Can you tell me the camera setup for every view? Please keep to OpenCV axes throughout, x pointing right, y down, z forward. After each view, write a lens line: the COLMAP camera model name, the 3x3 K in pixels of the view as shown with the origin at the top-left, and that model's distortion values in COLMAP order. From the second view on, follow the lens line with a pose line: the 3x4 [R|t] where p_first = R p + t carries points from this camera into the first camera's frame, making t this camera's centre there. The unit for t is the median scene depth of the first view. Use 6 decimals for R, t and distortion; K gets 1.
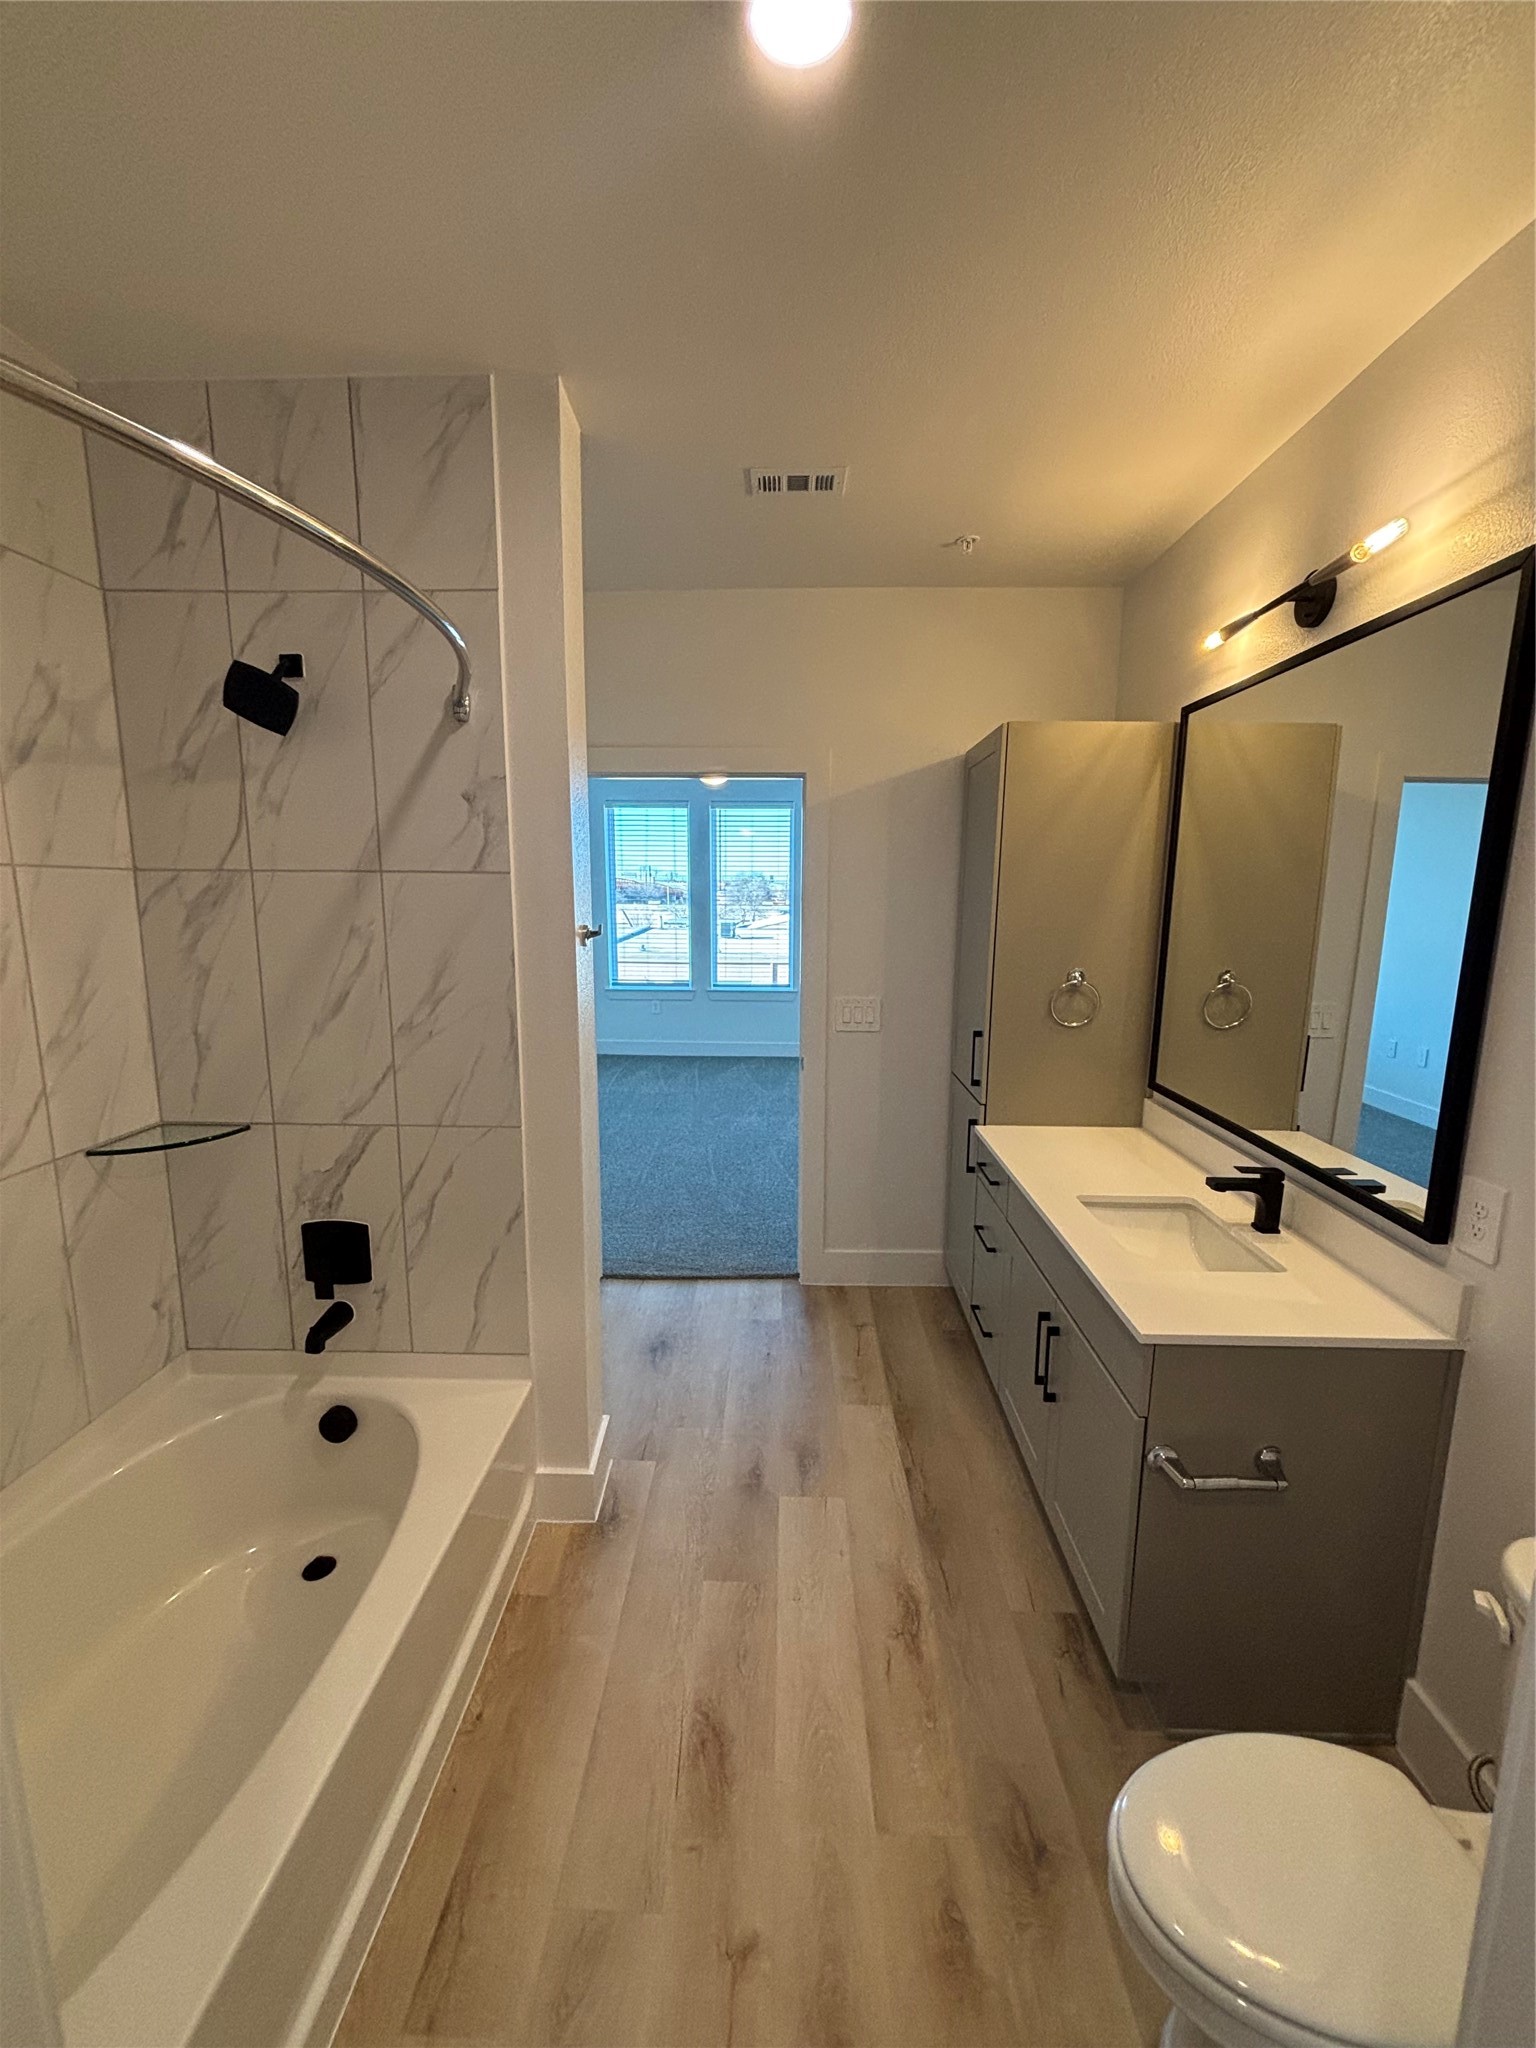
lens RADIAL K [[821.9, 0, 767.3], [0, 821.9, 1026.3], [0, 0, 1]] dist [-0.000355, -0.000110]
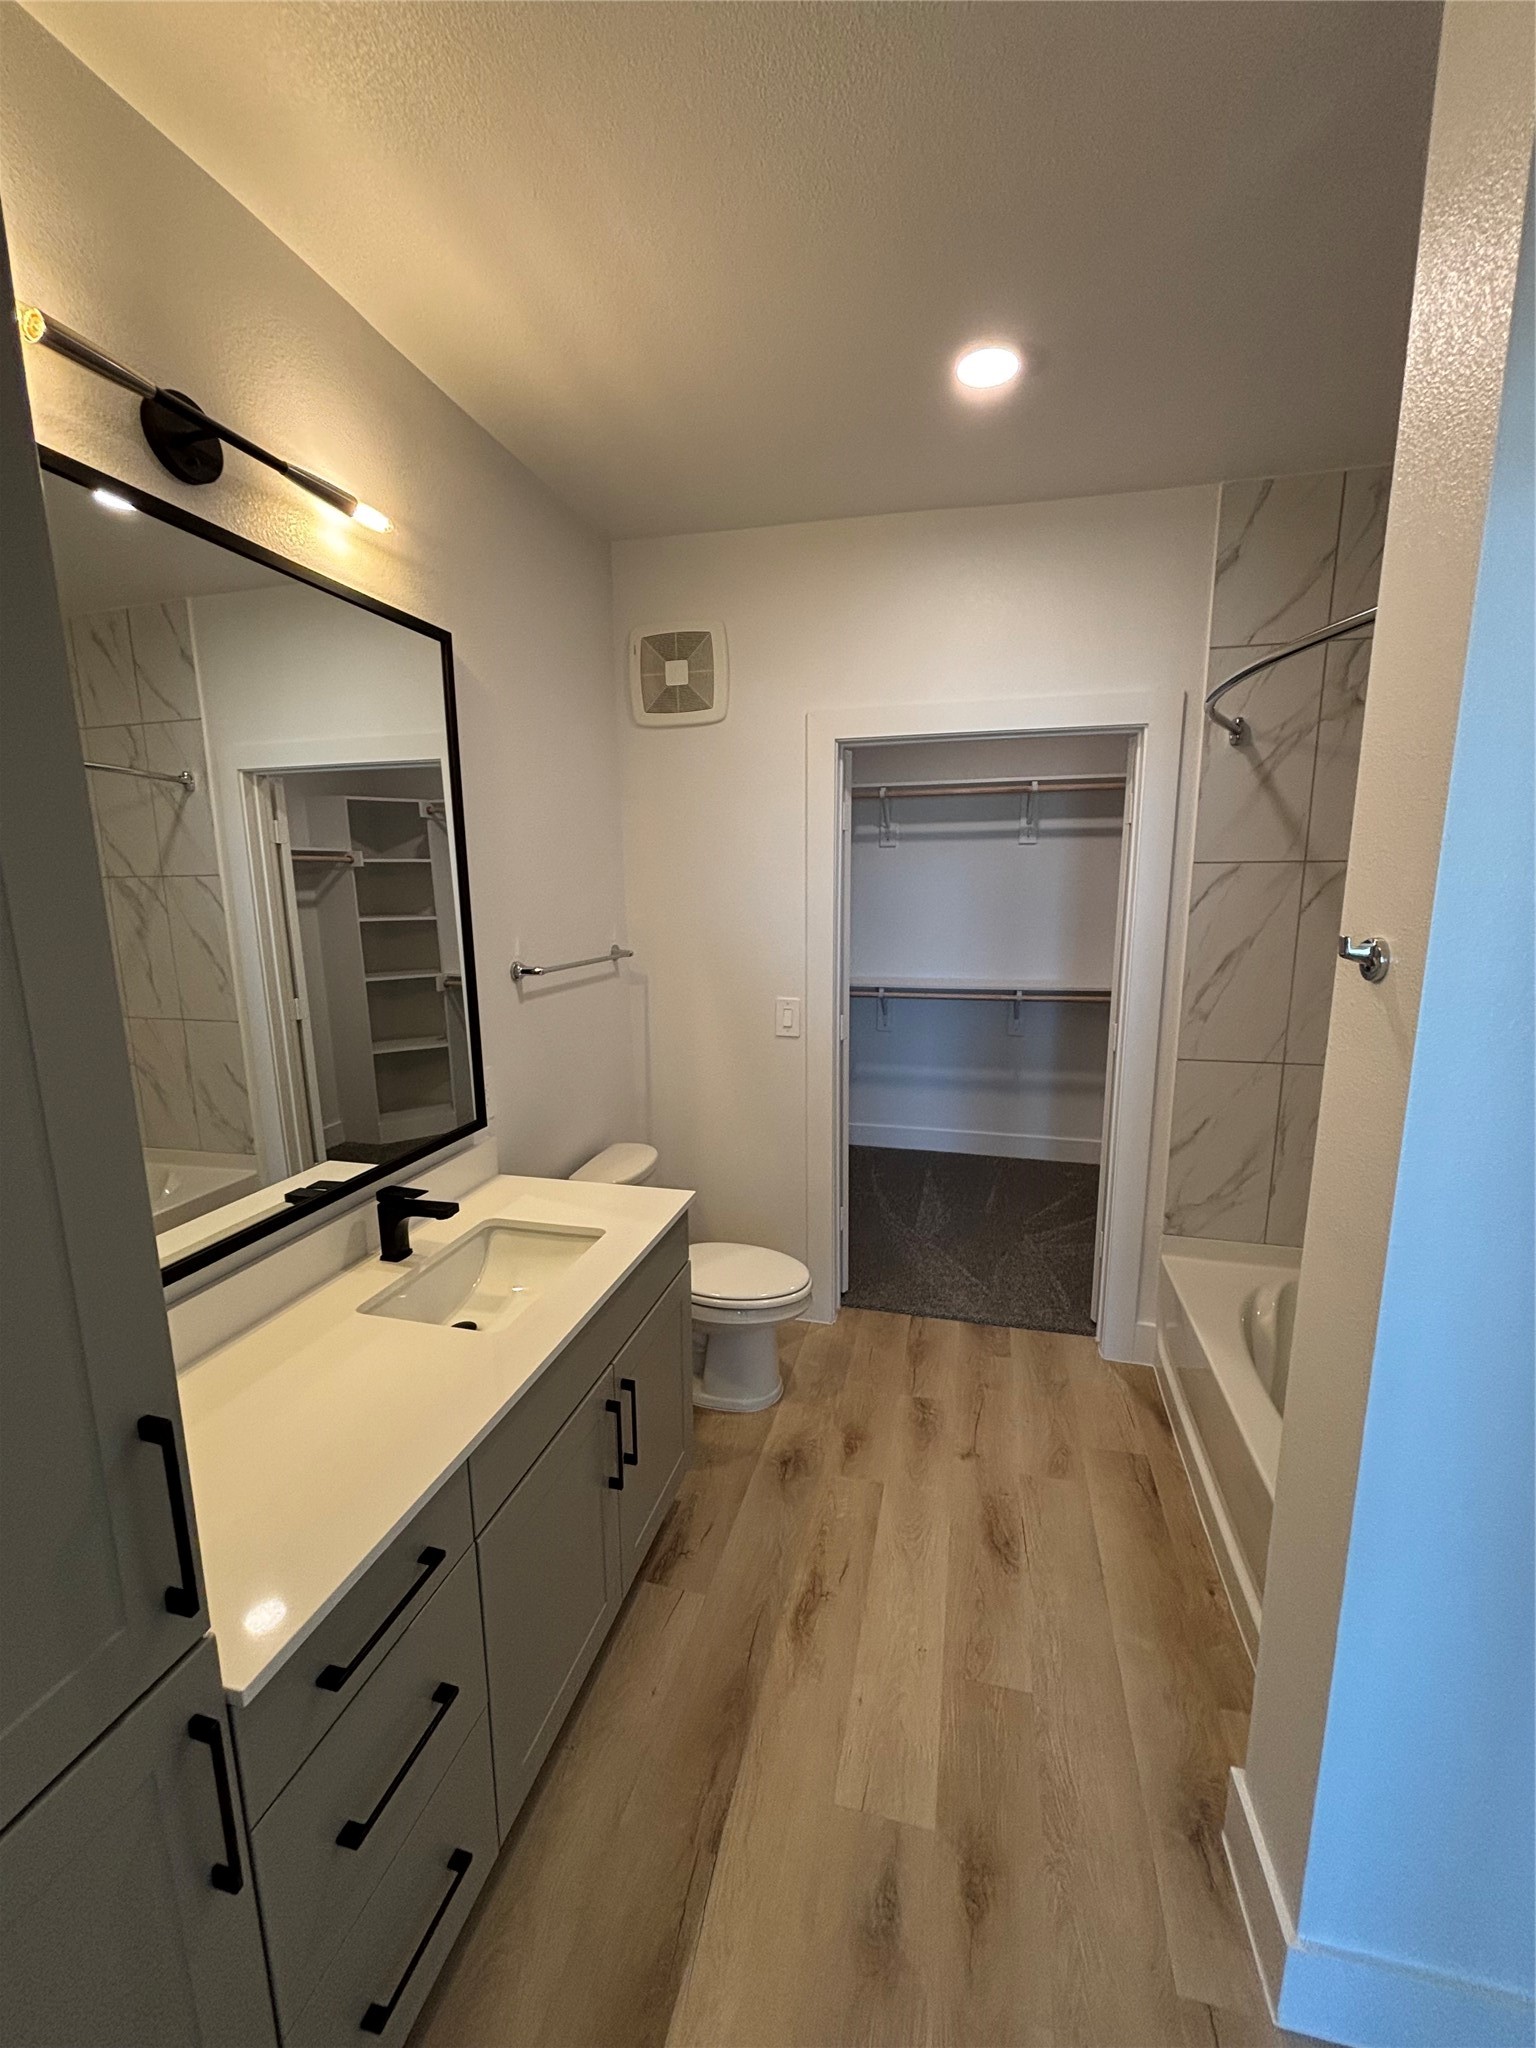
lens RADIAL K [[821.9, 0, 767.3], [0, 821.9, 1026.3], [0, 0, 1]] dist [-0.000355, -0.000110]
pose [[-0.974903, -0.039919, 0.219021, 0.033568], [0.035206, 0.943771, 0.328719, -0.286091], [-0.219828, 0.328180, -0.918680, 1.776574]]
